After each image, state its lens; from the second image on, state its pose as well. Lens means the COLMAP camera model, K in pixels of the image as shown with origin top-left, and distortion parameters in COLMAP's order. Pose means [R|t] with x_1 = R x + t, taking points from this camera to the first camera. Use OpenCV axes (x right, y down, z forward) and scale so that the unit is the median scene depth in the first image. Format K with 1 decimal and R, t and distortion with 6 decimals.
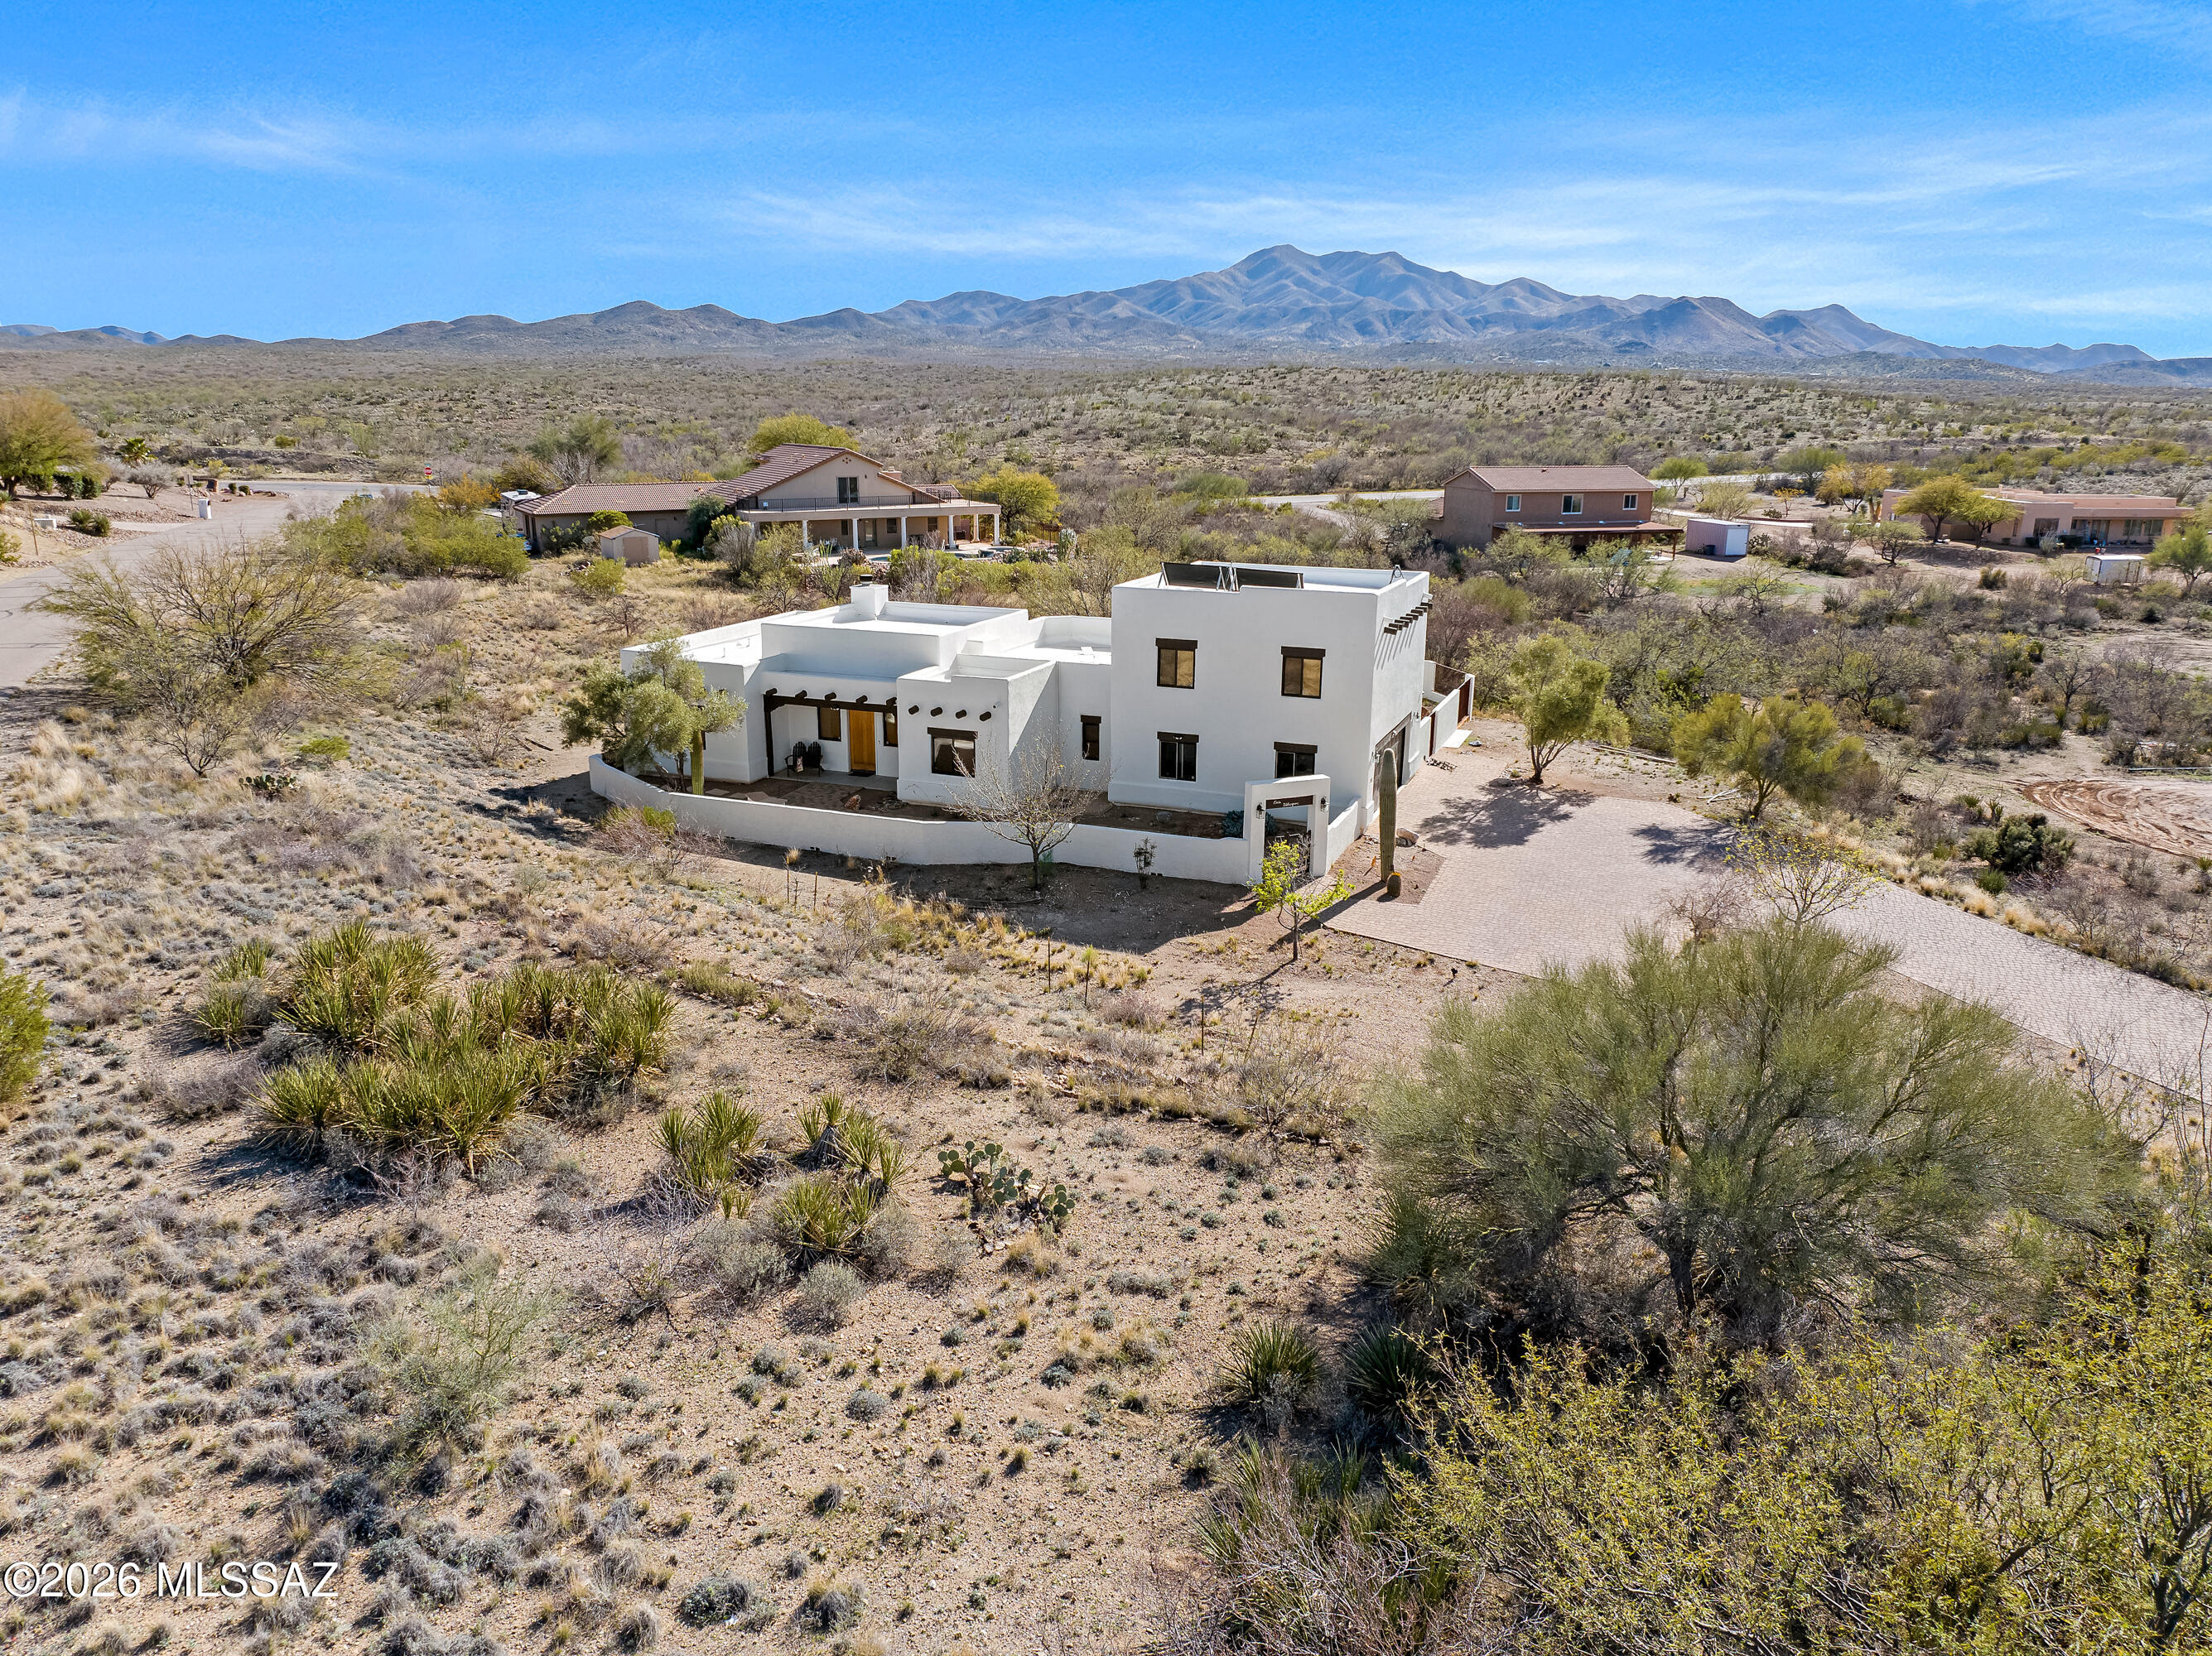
lens RADIAL K [[1490.0, 0, 1106.0], [0, 1490.0, 828.0], [0, 0, 1]] dist [-0.034729, -0.000717]
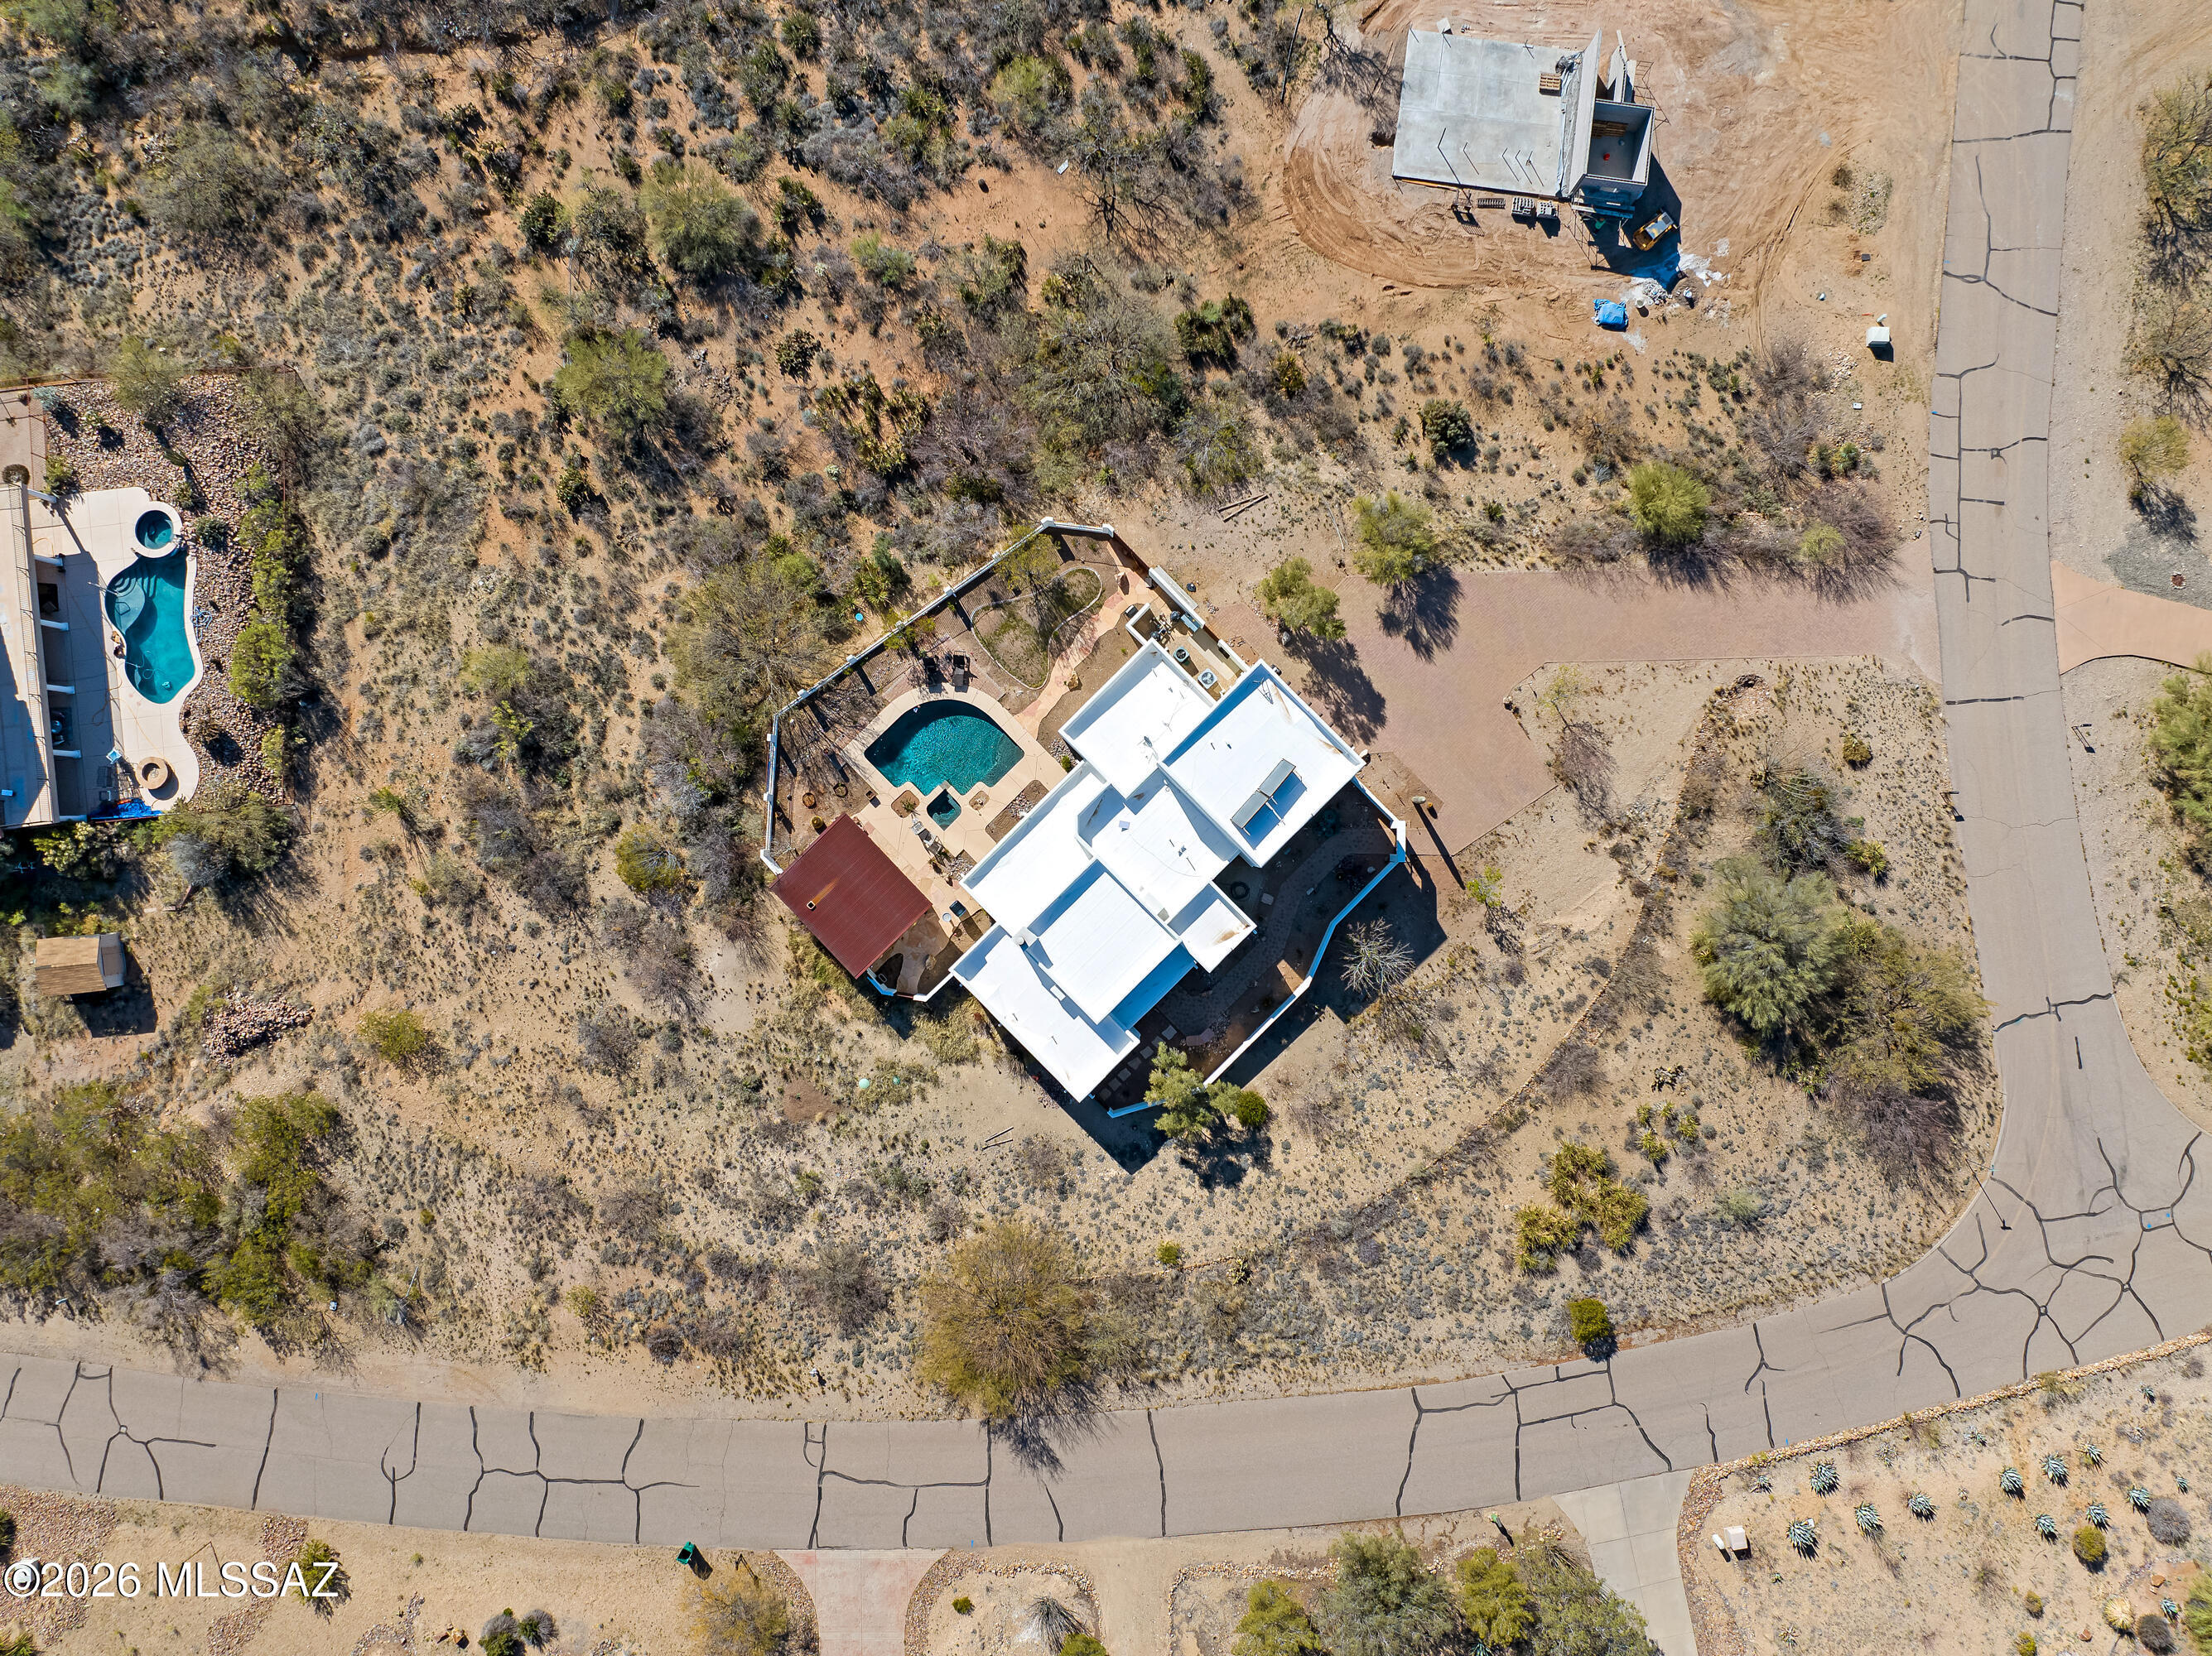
lens RADIAL K [[1490.0, 0, 1106.0], [0, 1490.0, 828.0], [0, 0, 1]] dist [-0.034729, -0.000717]
pose [[0.399162, -0.916806, 0.011703, -0.058957], [0.288745, 0.137809, 0.947436, -2.378510], [-0.870227, -0.374801, 0.319731, 0.747997]]
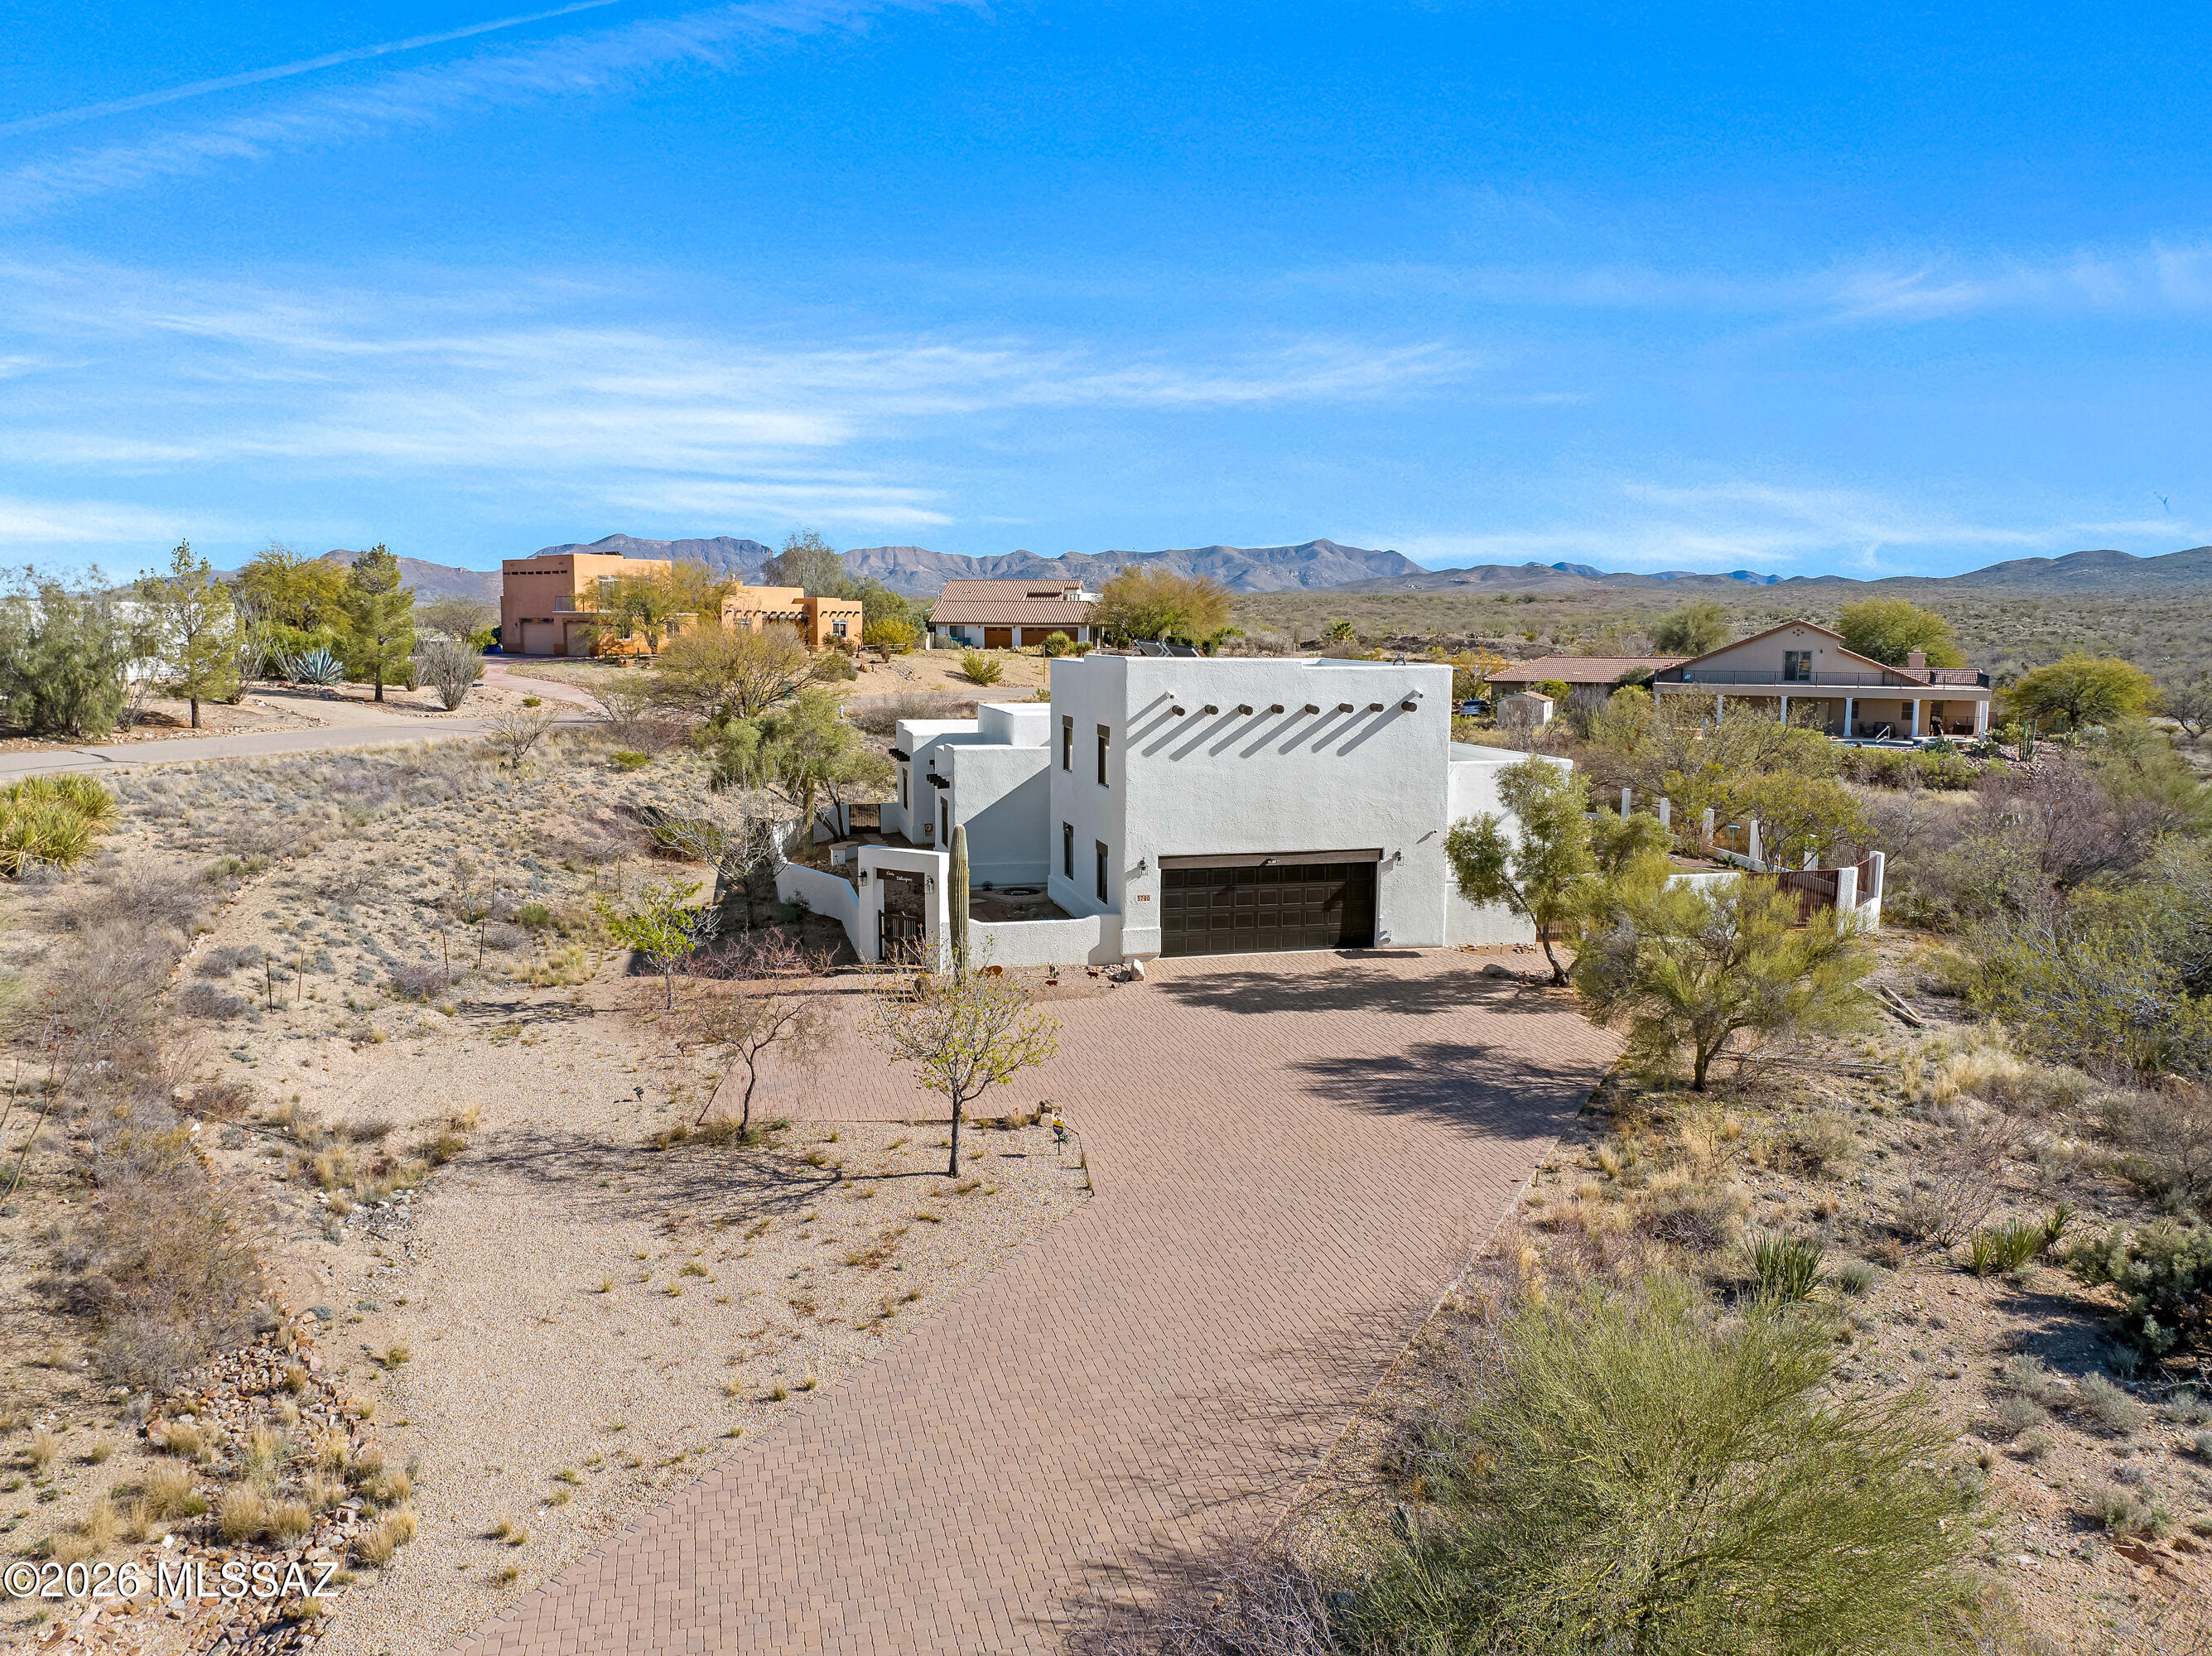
lens RADIAL K [[1490.0, 0, 1106.0], [0, 1490.0, 828.0], [0, 0, 1]] dist [-0.034729, -0.000717]
pose [[0.584010, 0.102246, -0.805282, 0.962604], [-0.222685, 0.974157, -0.037809, -0.039492], [0.780605, 0.201405, 0.591686, 0.624607]]
